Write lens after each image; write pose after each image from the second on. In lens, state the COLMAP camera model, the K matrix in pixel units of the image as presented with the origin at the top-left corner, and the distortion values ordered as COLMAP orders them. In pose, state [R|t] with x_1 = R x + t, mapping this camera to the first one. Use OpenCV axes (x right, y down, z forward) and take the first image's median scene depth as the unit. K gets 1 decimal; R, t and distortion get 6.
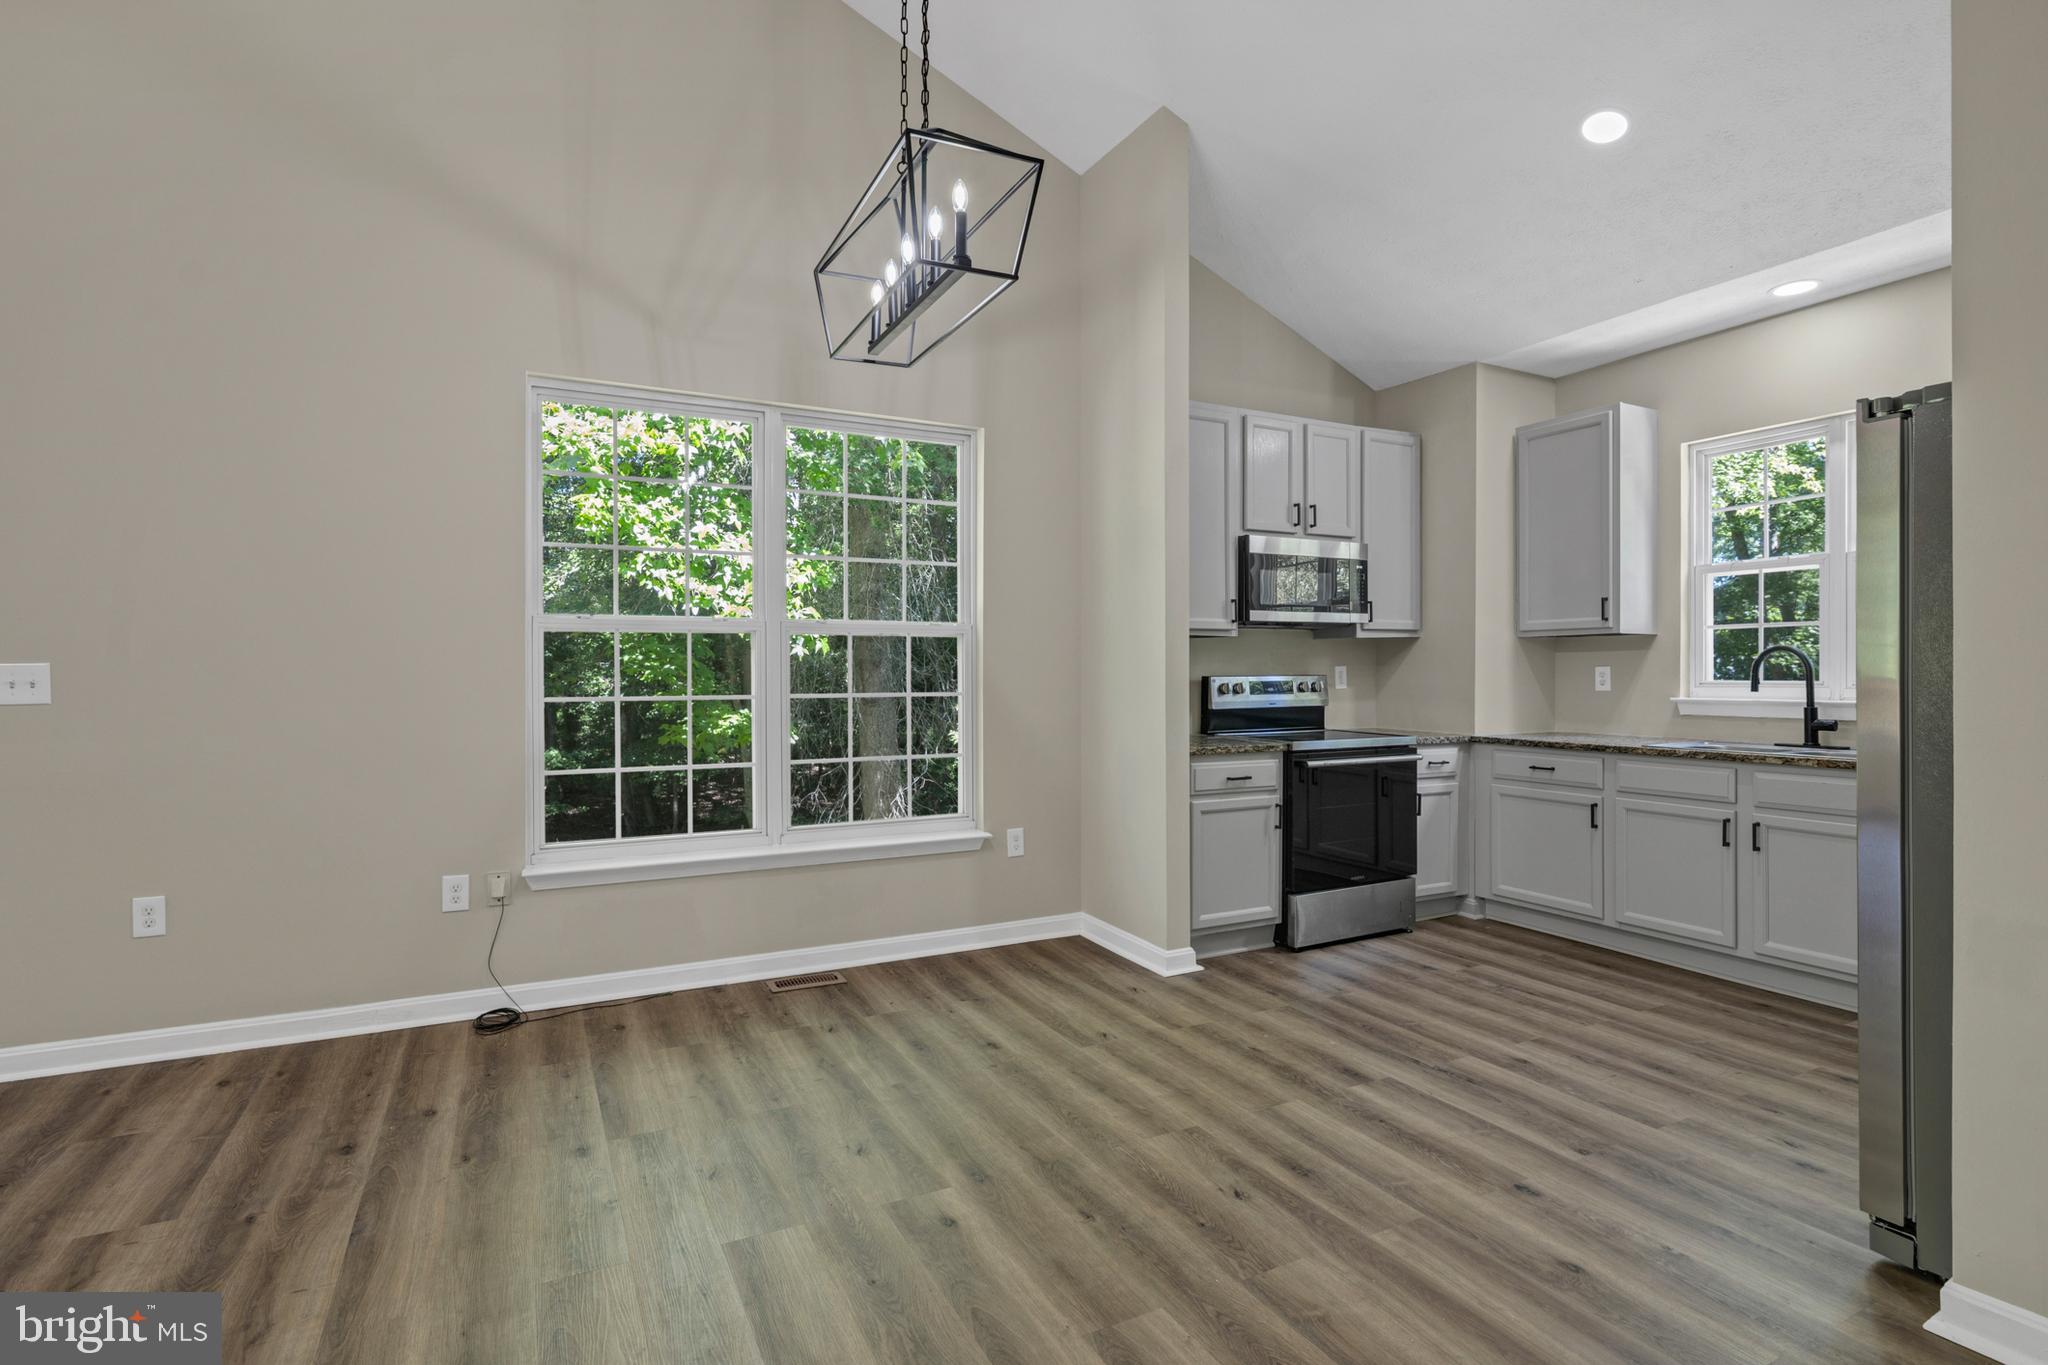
lens RADIAL K [[969.3, 0, 1025.0], [0, 969.3, 677.7], [0, 0, 1]] dist [-0.010884, -0.000199]
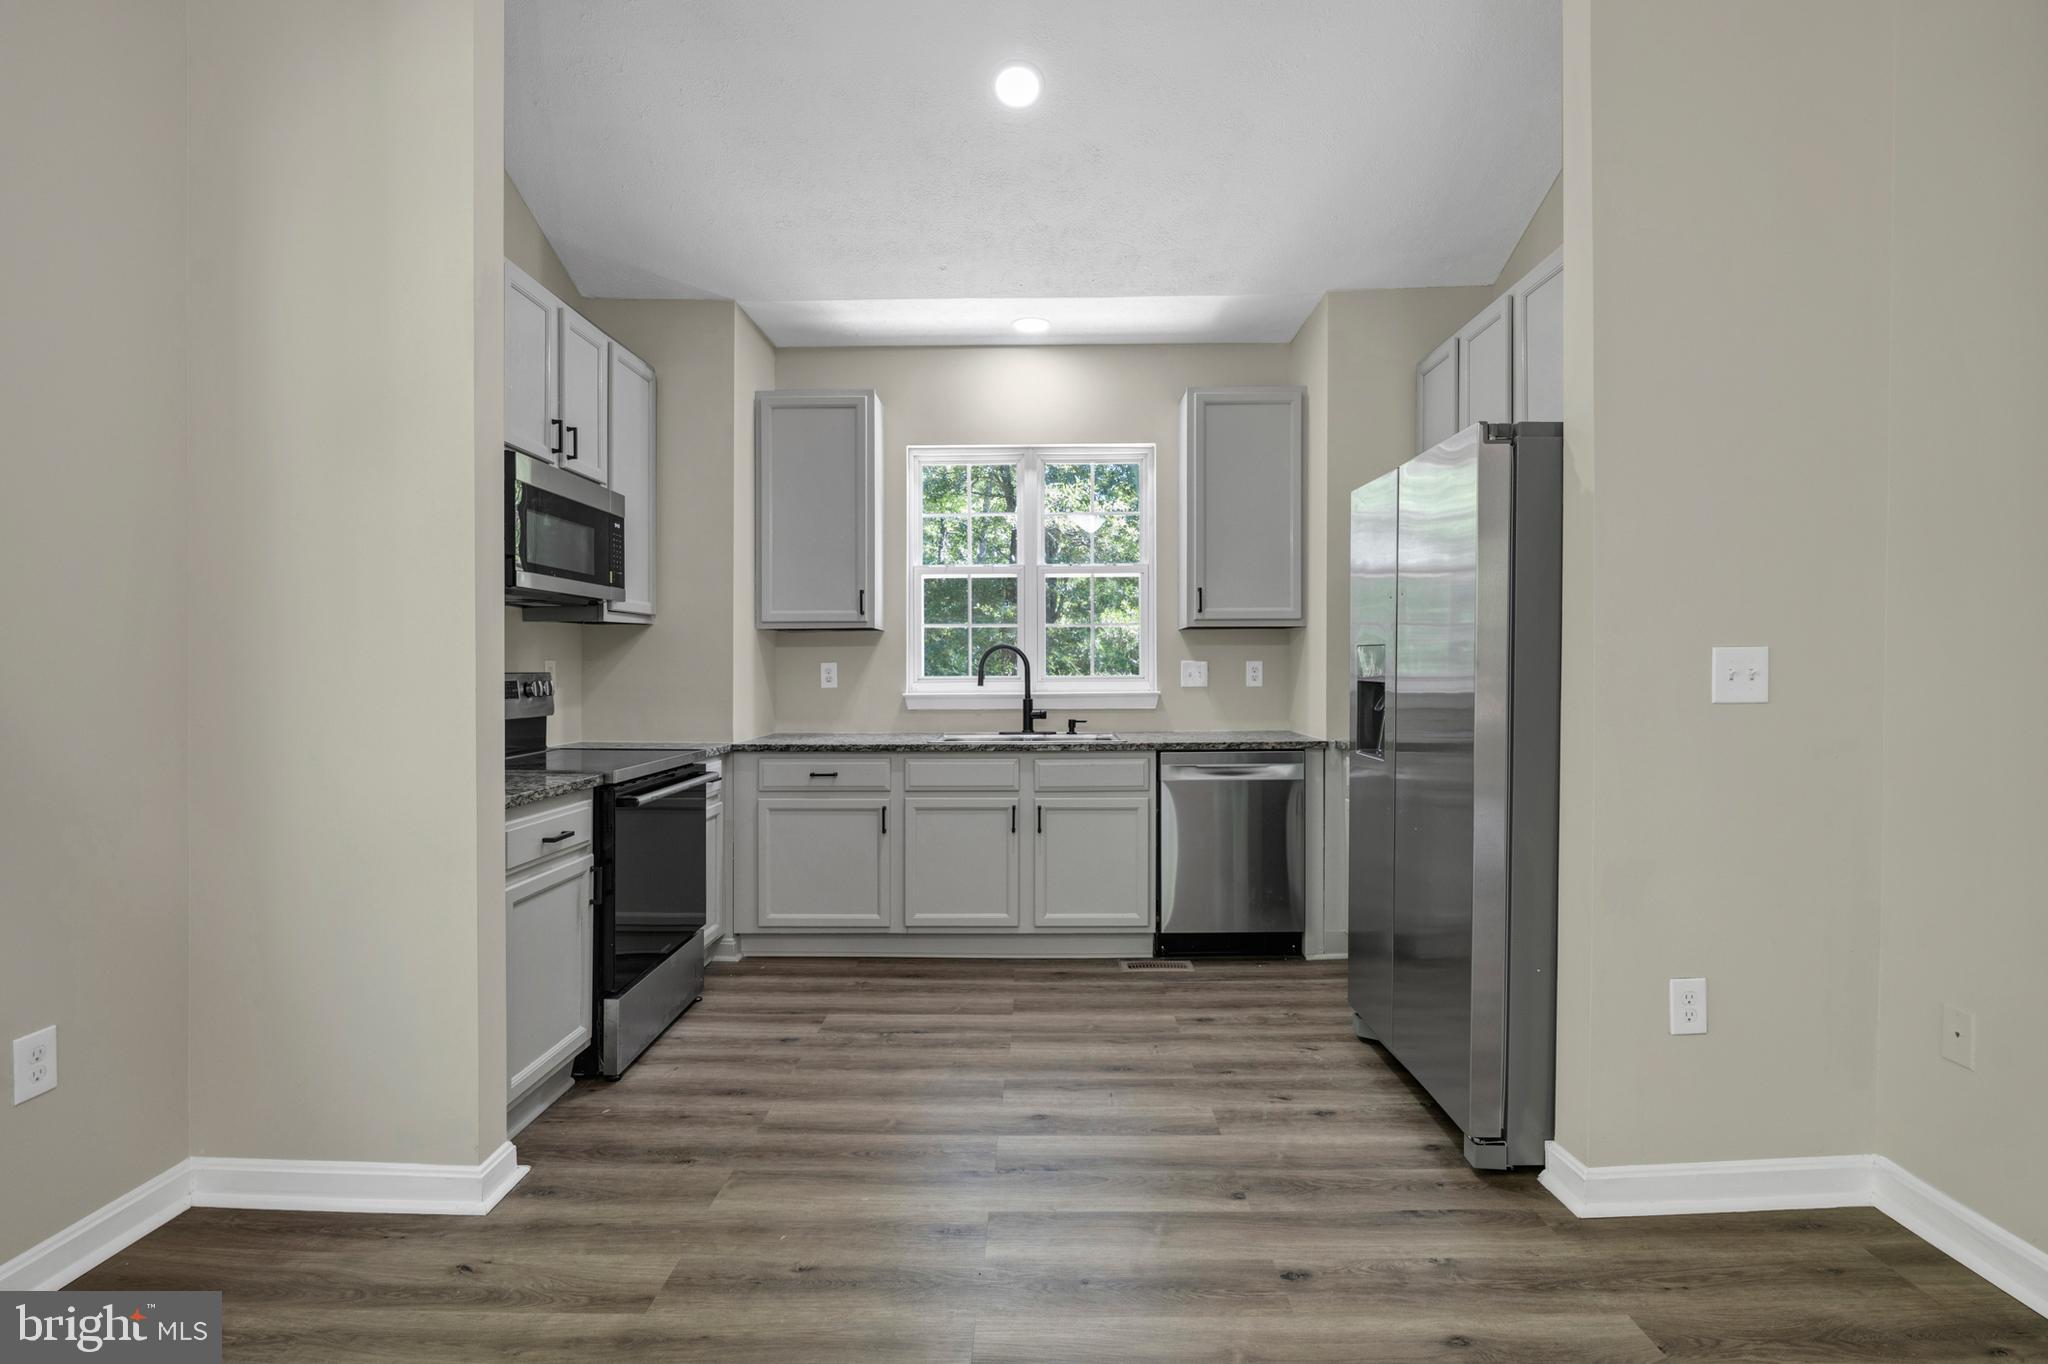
lens RADIAL K [[969.3, 0, 1025.5], [0, 969.3, 673.2], [0, 0, 1]] dist [-0.010884, -0.000199]
pose [[0.476380, -0.002474, 0.879236, -0.185297], [0.008137, 0.999966, -0.001595, 0.002529], [-0.879202, 0.007915, 0.476384, 0.448062]]
